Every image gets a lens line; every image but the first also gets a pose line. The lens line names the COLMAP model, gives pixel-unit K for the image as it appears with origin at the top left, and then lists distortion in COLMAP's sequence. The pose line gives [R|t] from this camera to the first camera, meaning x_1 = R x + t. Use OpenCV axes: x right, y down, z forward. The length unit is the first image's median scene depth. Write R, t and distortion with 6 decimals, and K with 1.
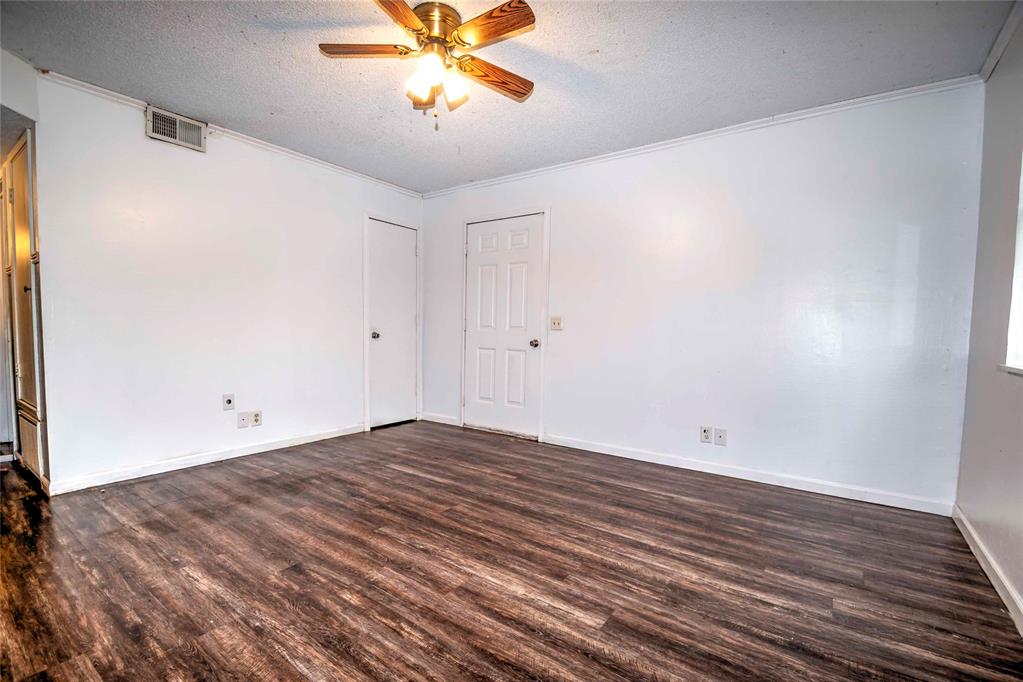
lens RADIAL K [[445.5, 0, 538.1], [0, 445.5, 344.0], [0, 0, 1]] dist [-0.001085, -0.000324]
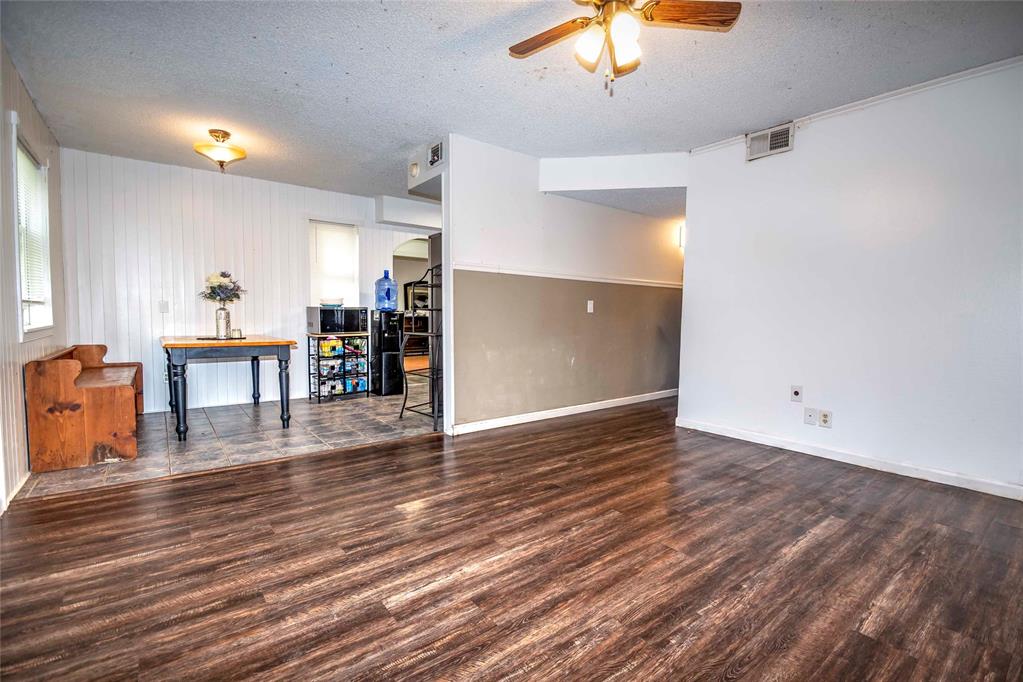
lens RADIAL K [[464.1, 0, 511.5], [0, 464.1, 341.0], [0, 0, 1]] dist [-0.009512, -0.000464]
pose [[-0.317993, 0.036958, -0.947373, 0.817828], [-0.047895, 0.997338, 0.054983, -0.019113], [0.946883, 0.062858, -0.315376, 1.263505]]
